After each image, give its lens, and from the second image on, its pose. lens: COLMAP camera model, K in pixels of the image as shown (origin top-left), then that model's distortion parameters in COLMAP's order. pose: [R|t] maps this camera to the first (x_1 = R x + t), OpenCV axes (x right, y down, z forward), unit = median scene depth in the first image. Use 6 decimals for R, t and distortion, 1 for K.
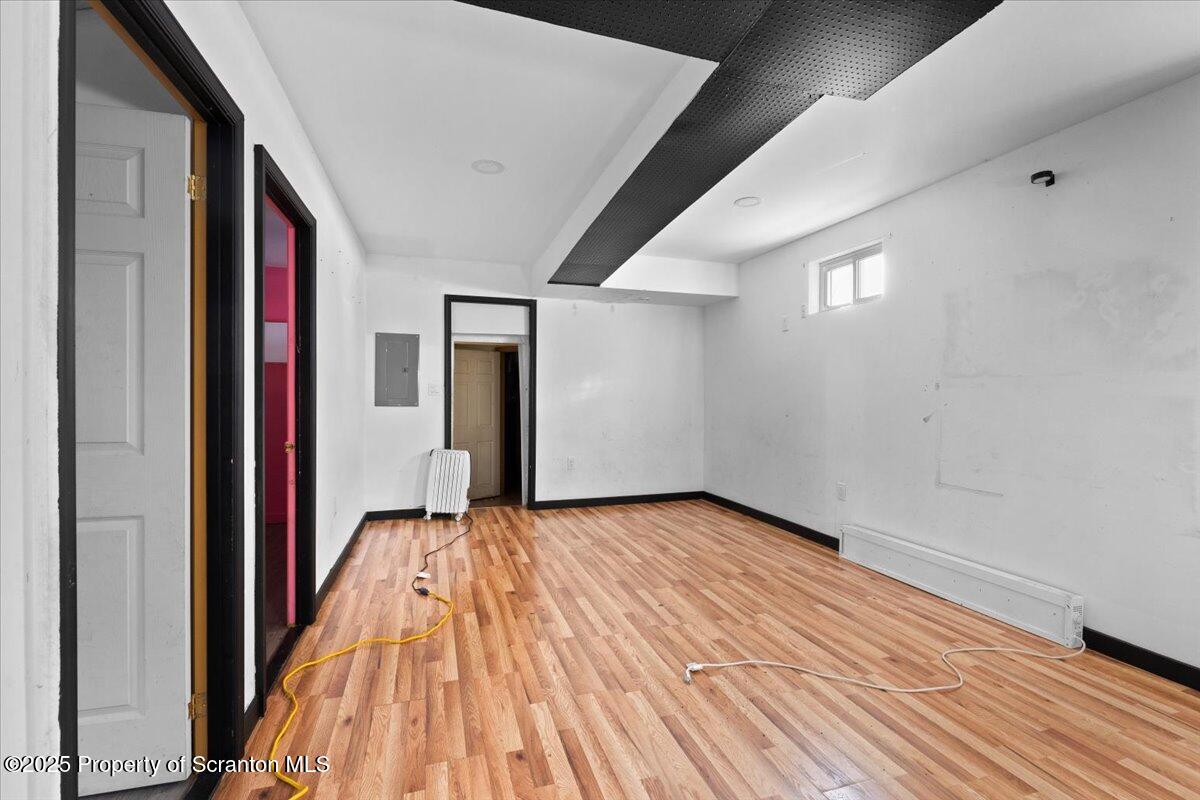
lens RADIAL K [[542.6, 0, 598.8], [0, 542.6, 391.8], [0, 0, 1]] dist [0.000212, -0.000105]
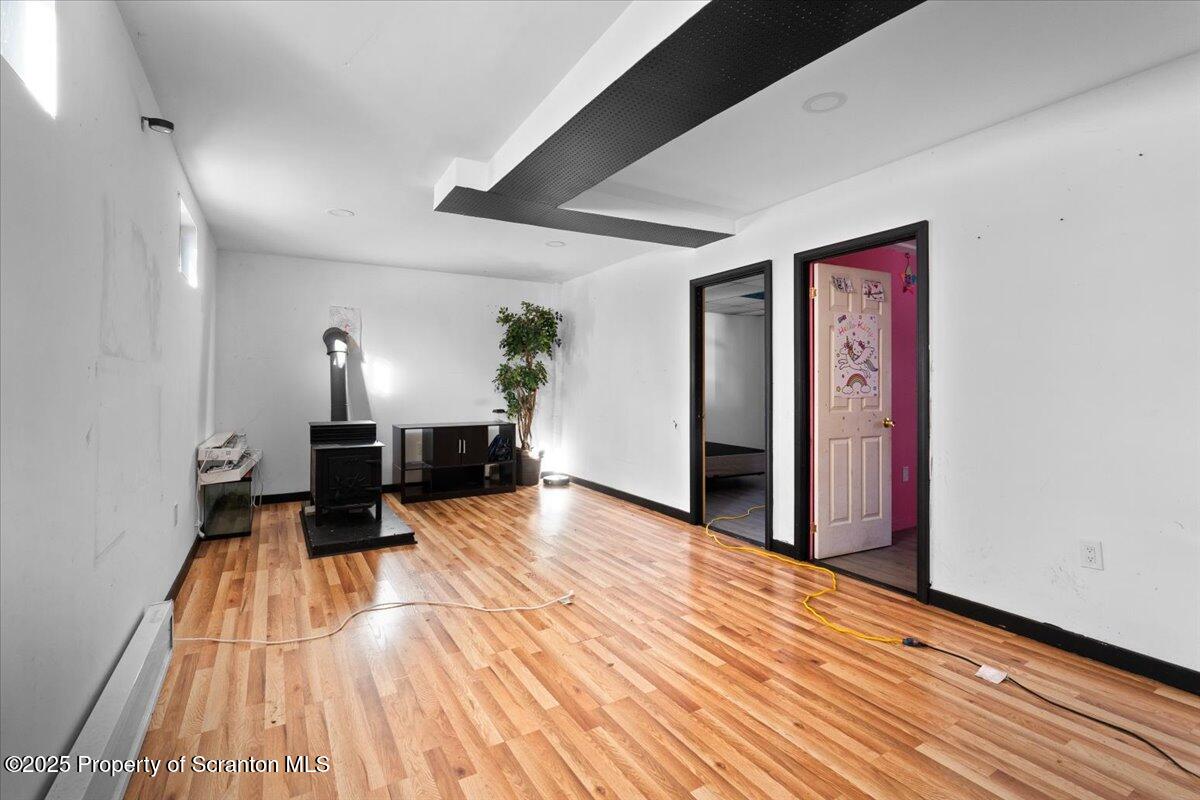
lens RADIAL K [[542.6, 0, 598.8], [0, 542.6, 391.8], [0, 0, 1]] dist [0.000212, -0.000105]
pose [[-0.972715, -0.001231, -0.232000, 0.355061], [-0.004041, 0.999924, 0.011639, 0.004535], [0.231968, 0.012259, -0.972646, 2.001356]]
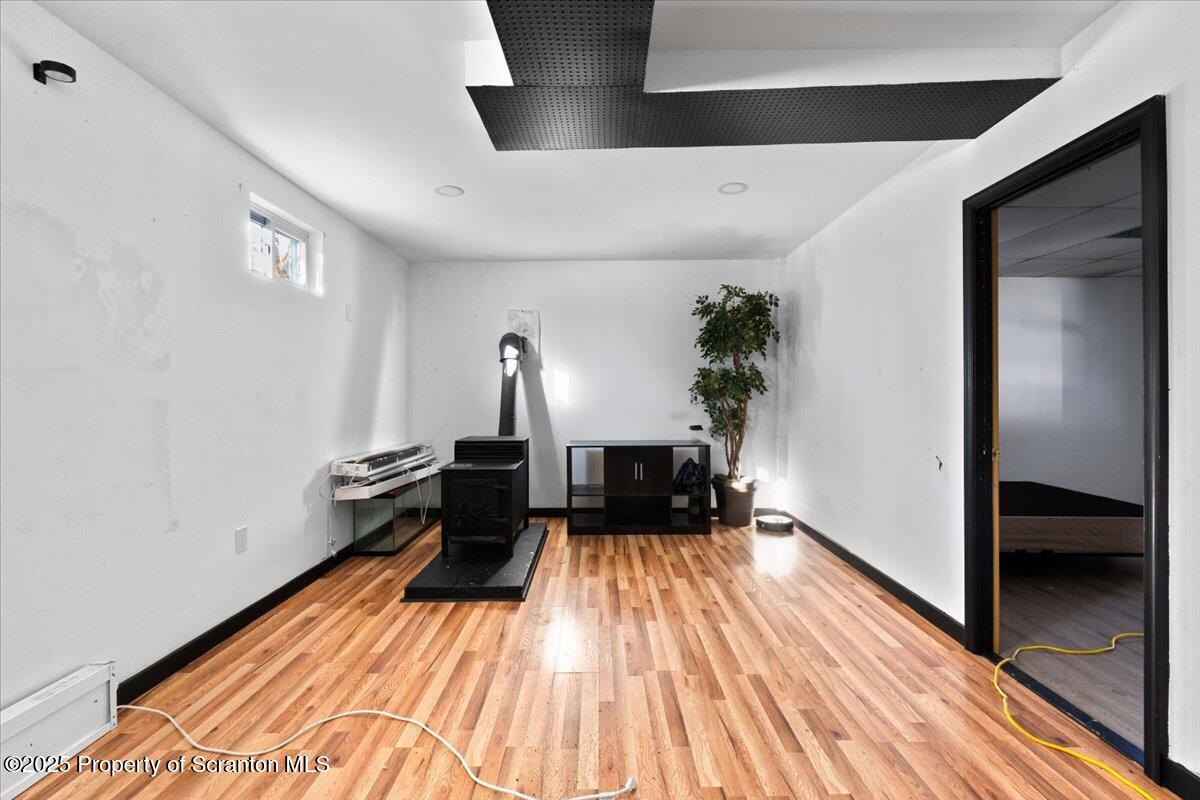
lens RADIAL K [[535.8, 0, 600.0], [0, 535.8, 400.0], [0, 0, 1]] dist [-0.004381, -0.000134]
pose [[-0.954021, -0.003020, 0.299724, -0.009793], [0.000699, 0.999924, 0.012299, 0.000511], [-0.299738, 0.011943, -0.953947, 1.451276]]
